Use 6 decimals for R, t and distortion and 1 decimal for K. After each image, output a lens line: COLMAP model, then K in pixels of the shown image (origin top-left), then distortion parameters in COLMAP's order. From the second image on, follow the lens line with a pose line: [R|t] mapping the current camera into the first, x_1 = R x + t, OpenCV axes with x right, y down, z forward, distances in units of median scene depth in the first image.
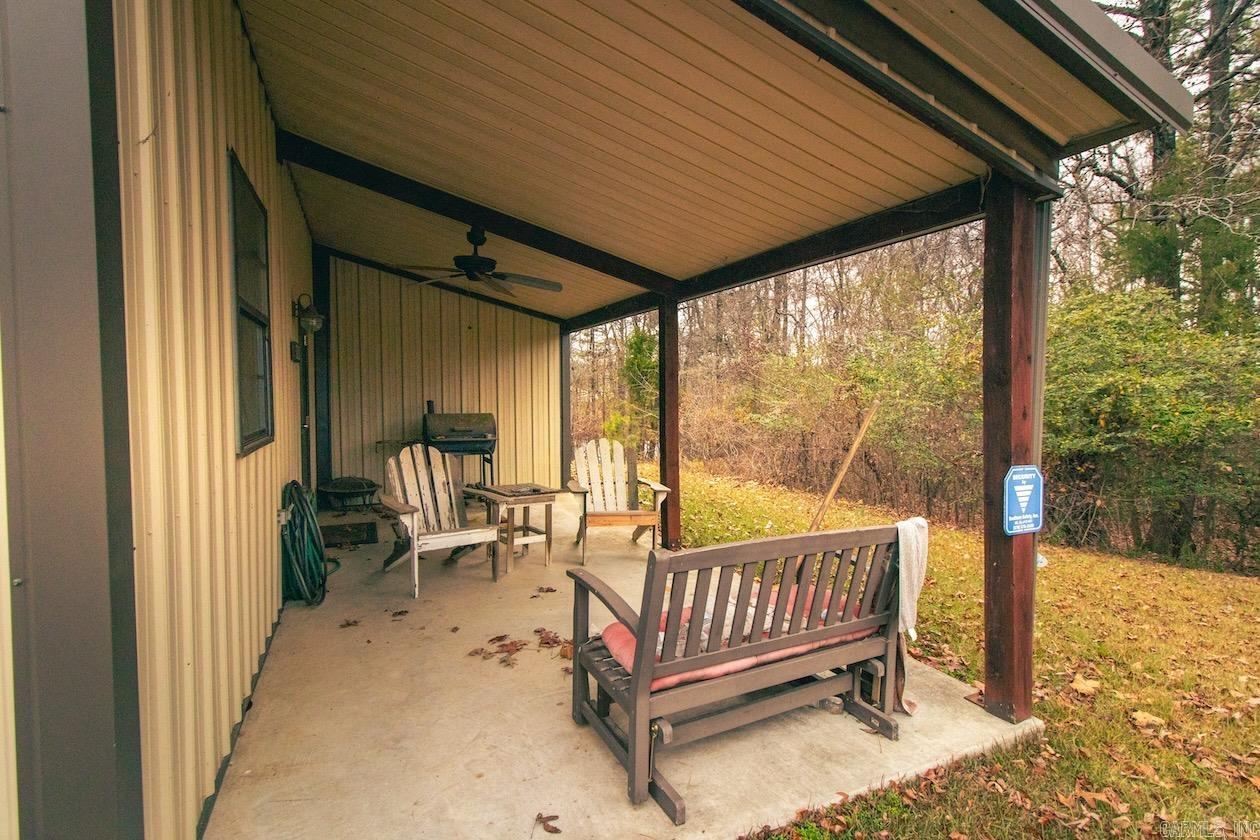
lens RADIAL K [[581.3, 0, 632.7], [0, 581.3, 414.0], [0, 0, 1]] dist [0.004259, 0.000253]
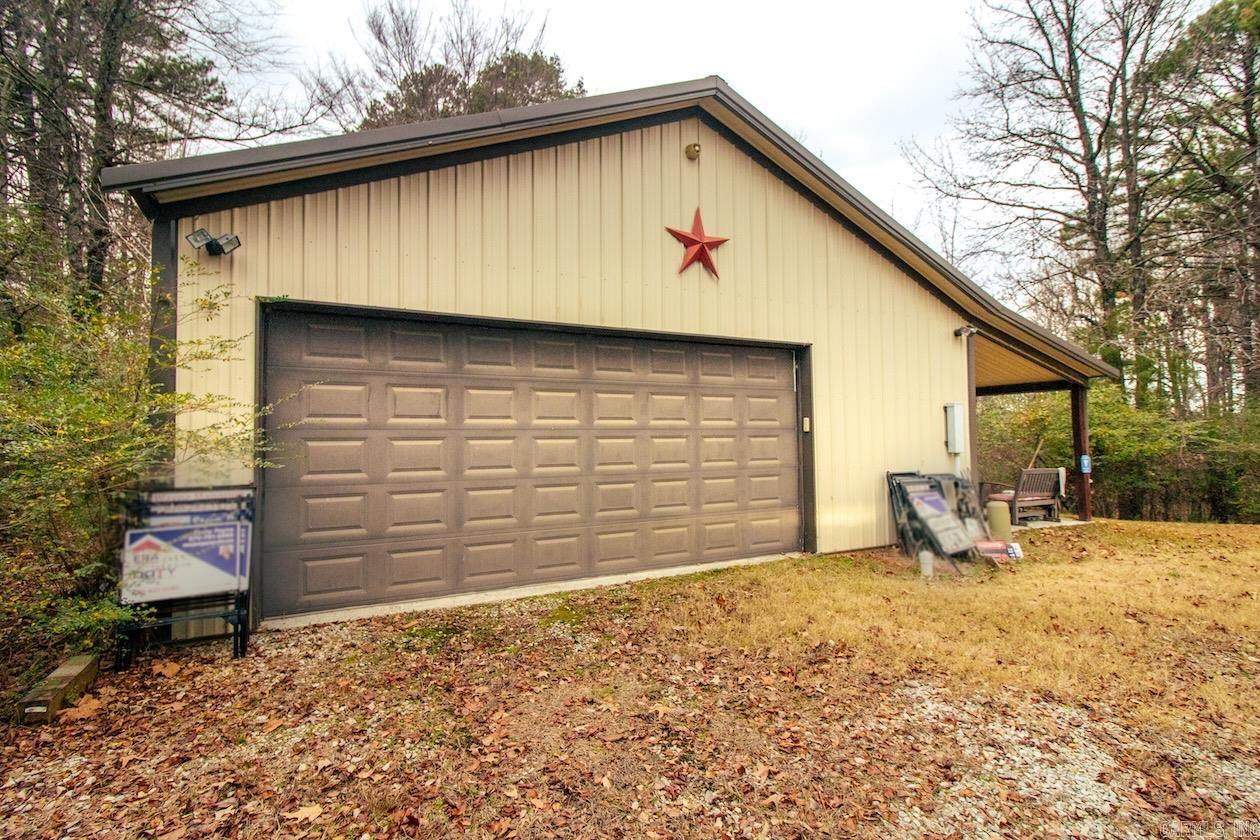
lens RADIAL K [[581.3, 0, 626.4], [0, 581.3, 425.6], [0, 0, 1]] dist [0.004259, 0.000253]
pose [[0.999359, -0.013254, 0.033242, -2.185502], [0.015577, 0.997381, -0.070625, 0.098477], [-0.032219, 0.071097, 0.996949, -2.434574]]
